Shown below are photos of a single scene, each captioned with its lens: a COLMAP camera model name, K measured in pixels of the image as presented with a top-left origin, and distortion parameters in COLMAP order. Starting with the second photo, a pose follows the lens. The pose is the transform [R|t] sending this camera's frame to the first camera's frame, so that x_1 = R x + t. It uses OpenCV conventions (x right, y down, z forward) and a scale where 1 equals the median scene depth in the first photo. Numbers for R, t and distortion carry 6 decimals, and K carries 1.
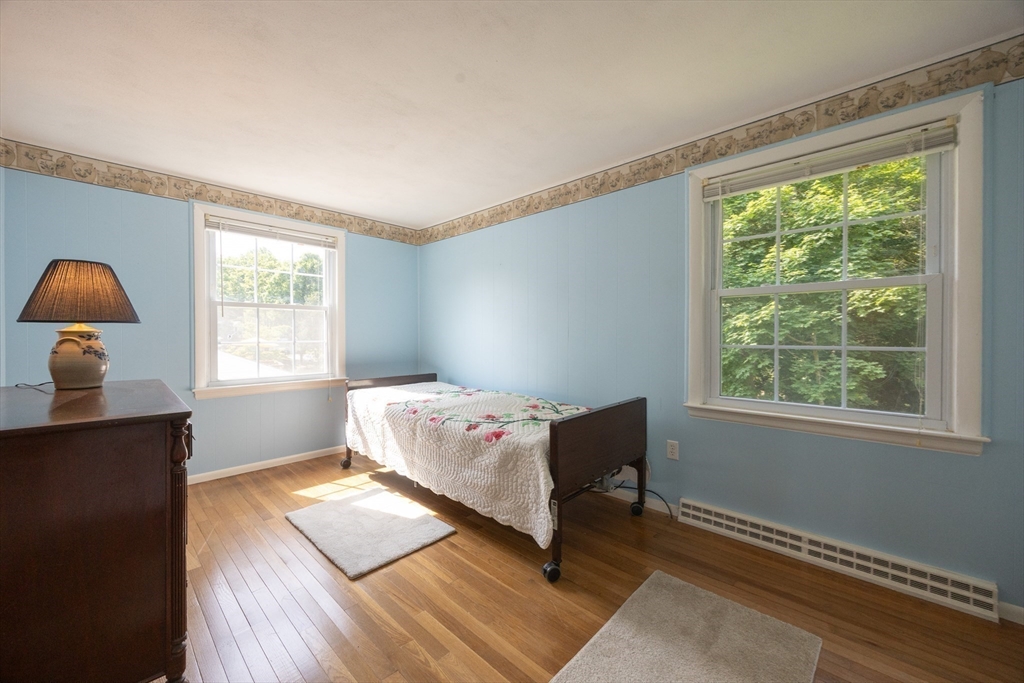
lens RADIAL K [[393.1, 0, 510.9], [0, 393.1, 340.5], [0, 0, 1]] dist [-0.000043, 0.000003]
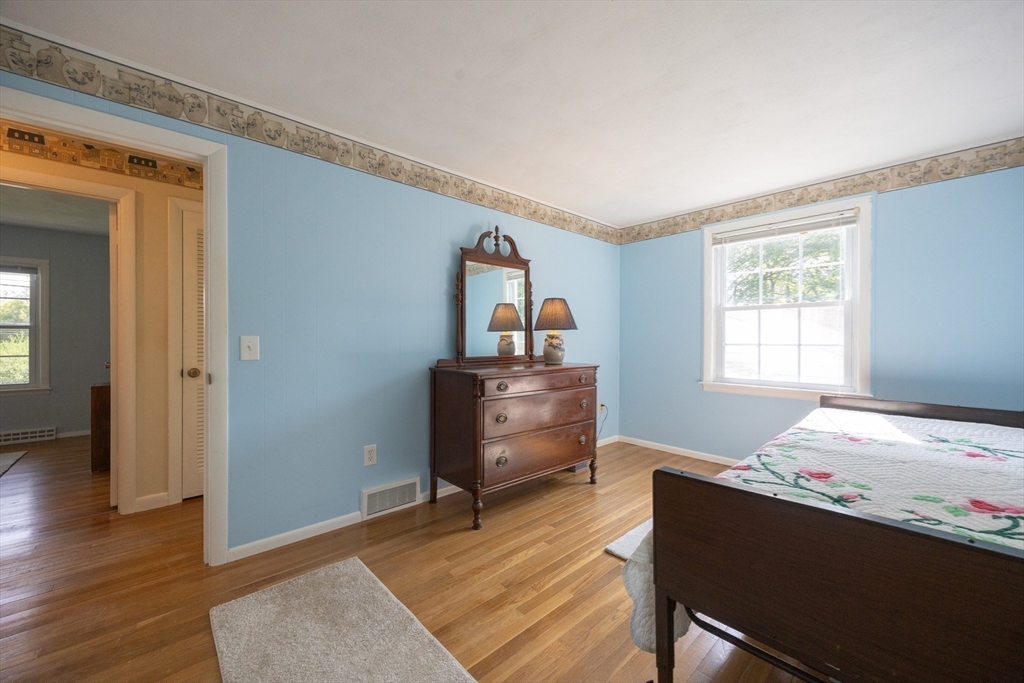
lens RADIAL K [[404.2, 0, 512.0], [0, 404.2, 341.5], [0, 0, 1]] dist [0.001088, 0.000115]
pose [[-0.065794, 0.011418, -0.997768, 0.548473], [-0.013627, 0.999831, 0.012341, -0.007460], [0.997740, 0.014408, -0.065627, 0.562220]]
